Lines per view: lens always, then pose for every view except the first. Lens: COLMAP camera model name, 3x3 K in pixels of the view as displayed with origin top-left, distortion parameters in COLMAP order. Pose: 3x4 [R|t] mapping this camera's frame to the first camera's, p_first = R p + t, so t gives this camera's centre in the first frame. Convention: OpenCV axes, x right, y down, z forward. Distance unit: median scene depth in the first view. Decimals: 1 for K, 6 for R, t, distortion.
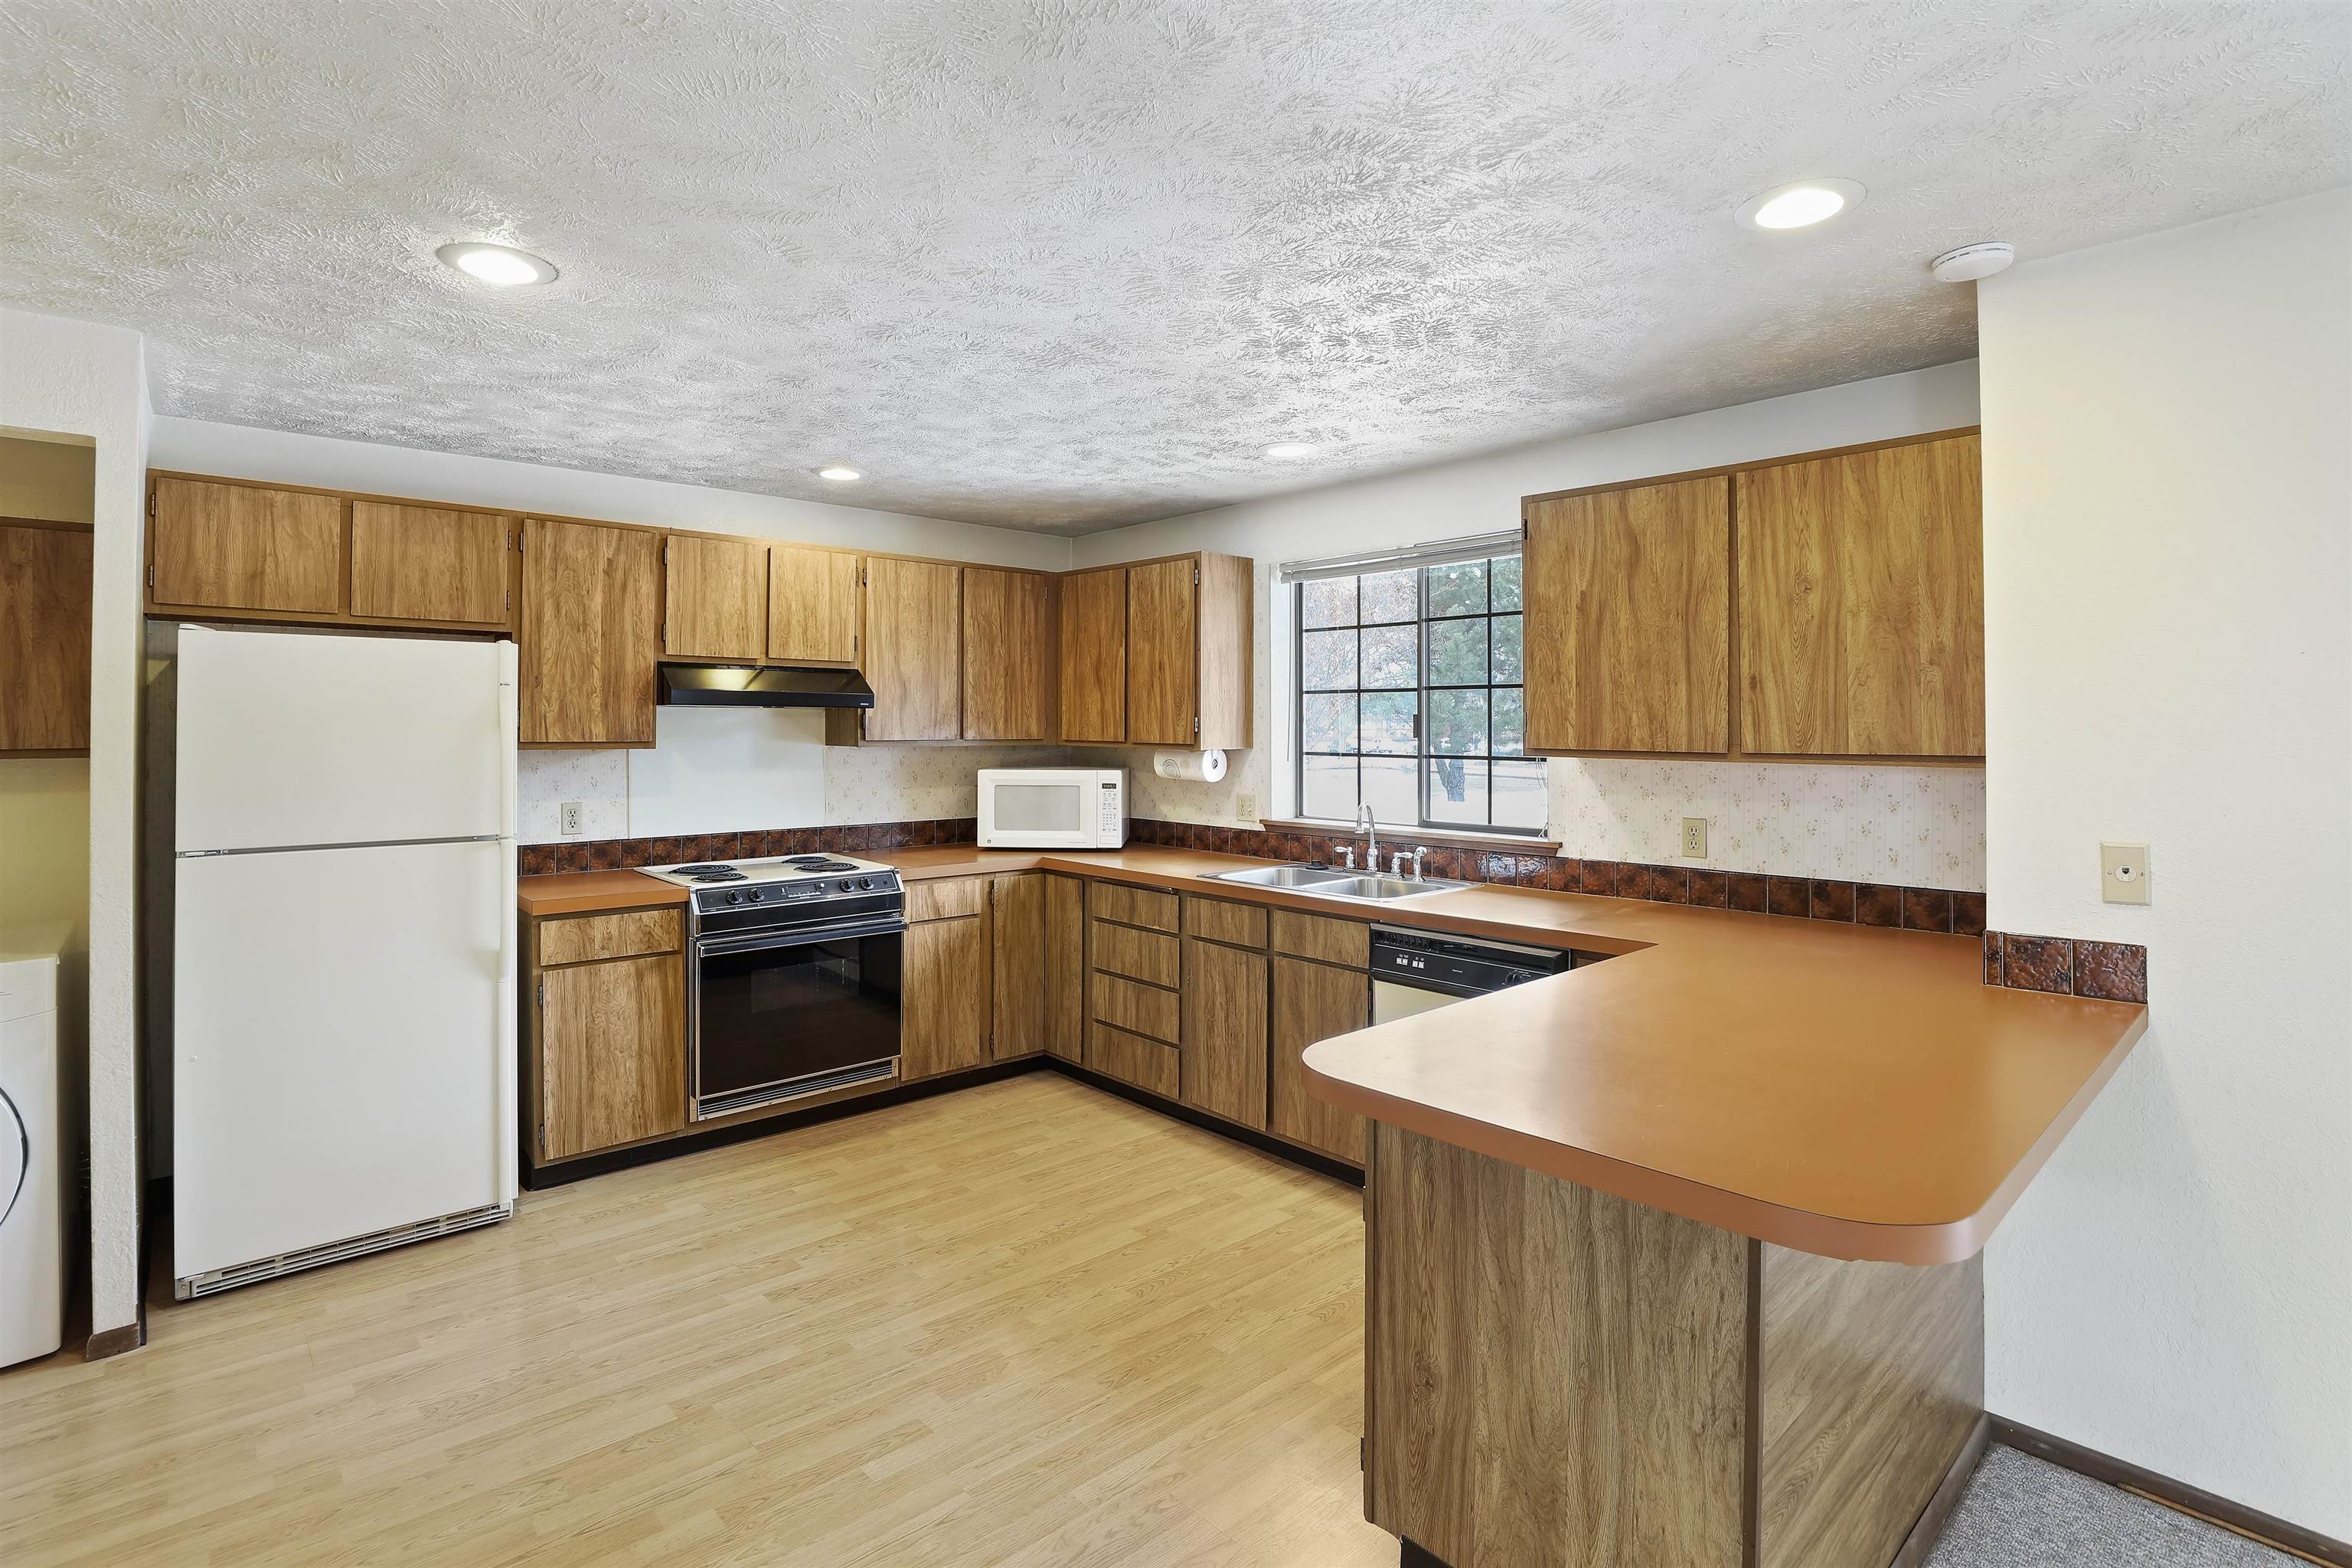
lens RADIAL K [[1118.5, 0, 1156.2], [0, 1118.5, 724.4], [0, 0, 1]] dist [-0.024549, 0.010766]
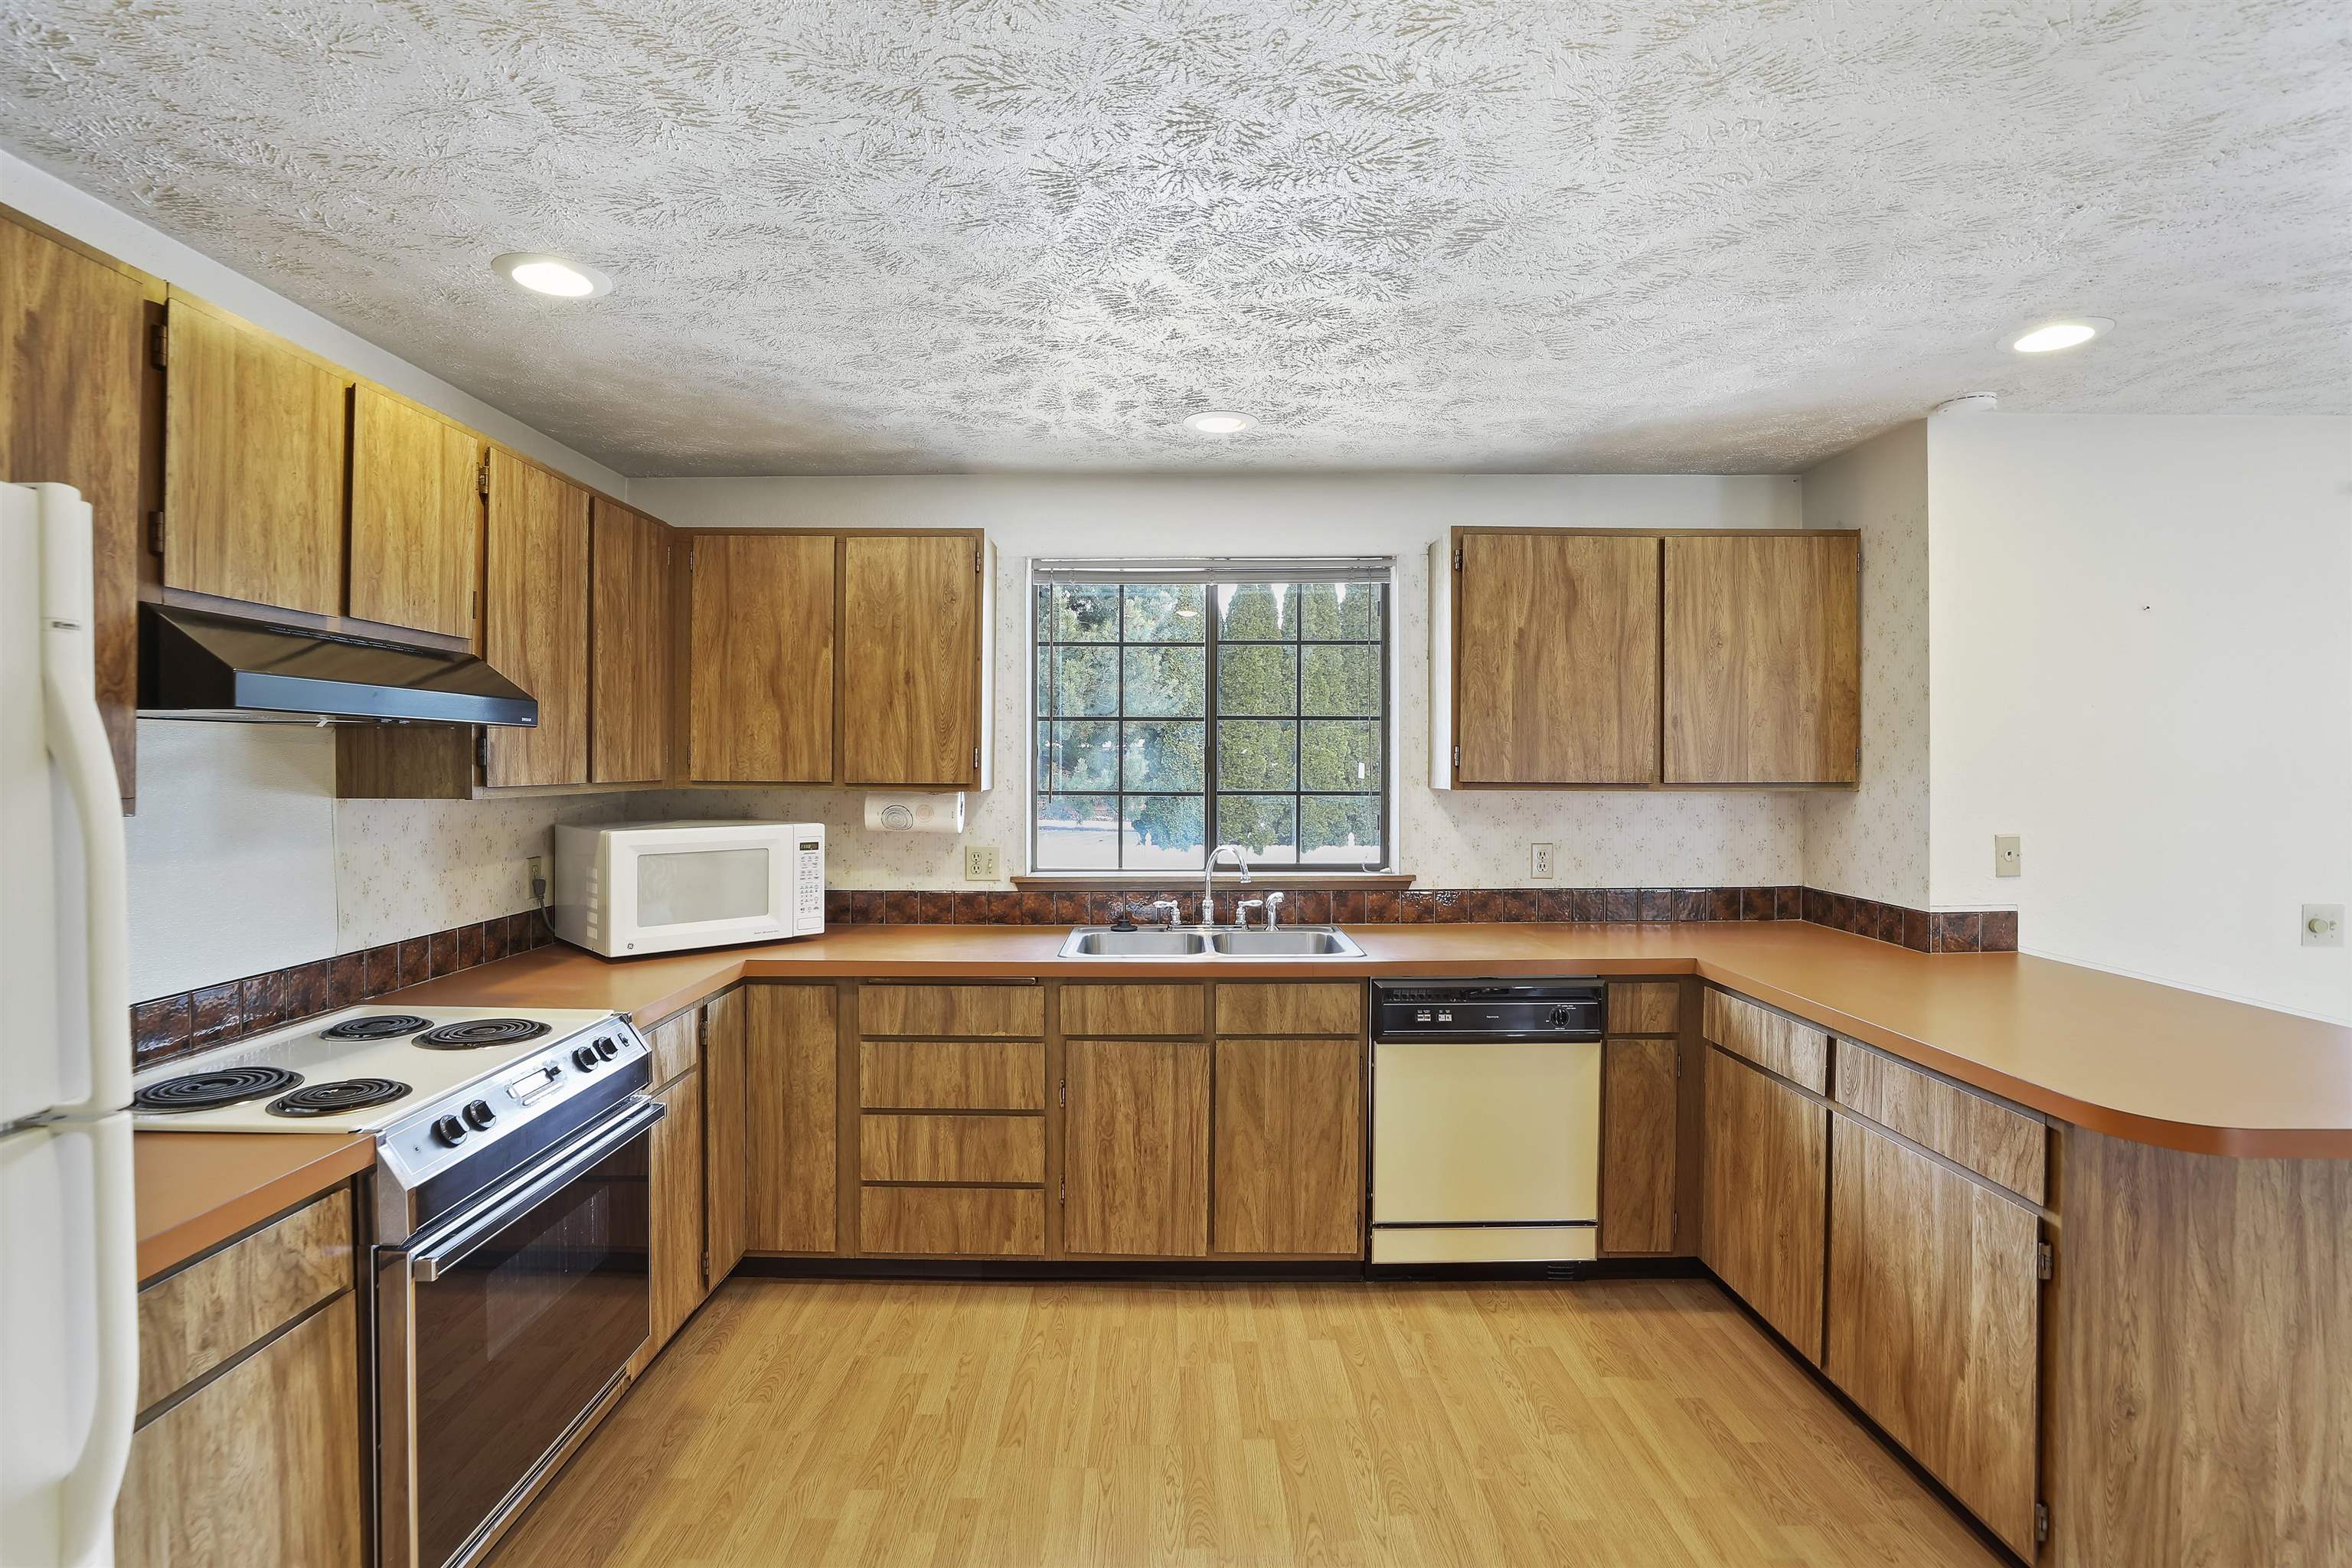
lens RADIAL K [[1118.5, 0, 1159.4], [0, 1118.5, 777.7], [0, 0, 1]] dist [-0.024549, 0.010766]
pose [[0.672734, -0.012350, 0.739782, -0.537824], [-0.000241, 0.999857, 0.016911, 0.000841], [-0.739885, -0.011555, 0.672634, 0.491388]]
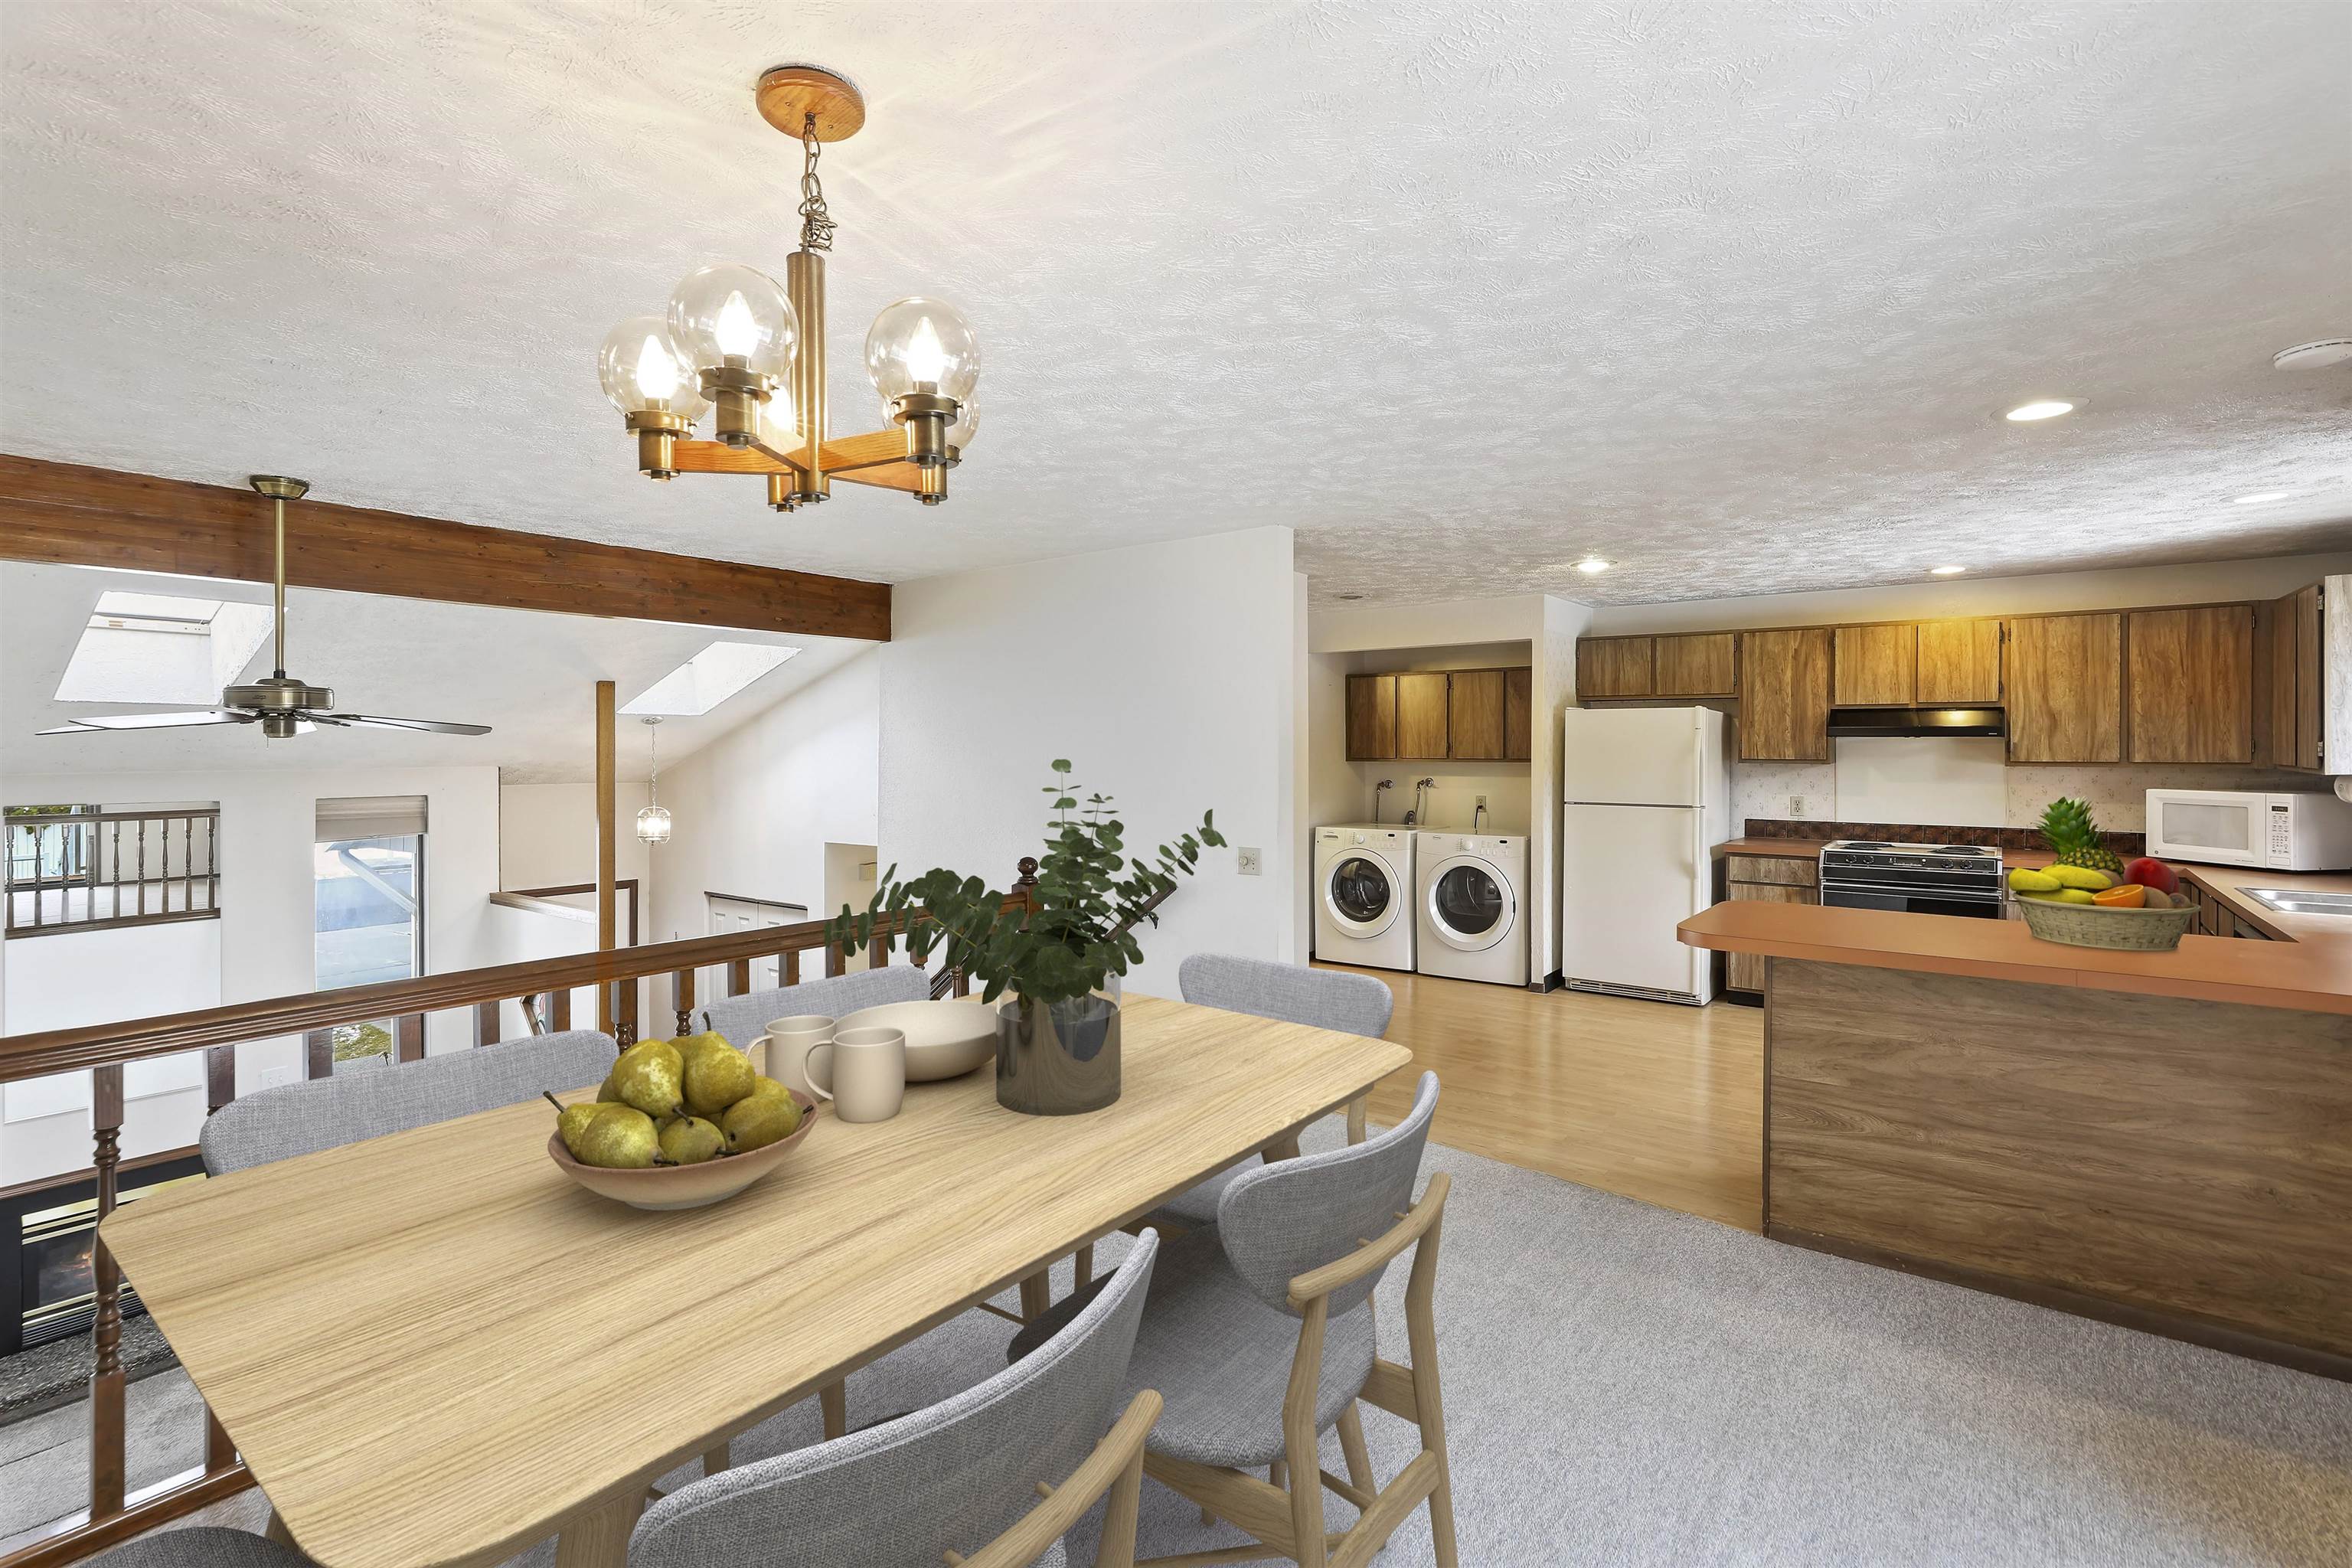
lens RADIAL K [[1118.5, 0, 1130.6], [0, 1118.5, 745.4], [0, 0, 1]] dist [-0.024549, 0.010766]
pose [[0.169659, -0.003139, -0.985498, 1.016703], [-0.000587, 0.999994, -0.003286, 0.001058], [0.985503, 0.001136, 0.169656, -0.269971]]
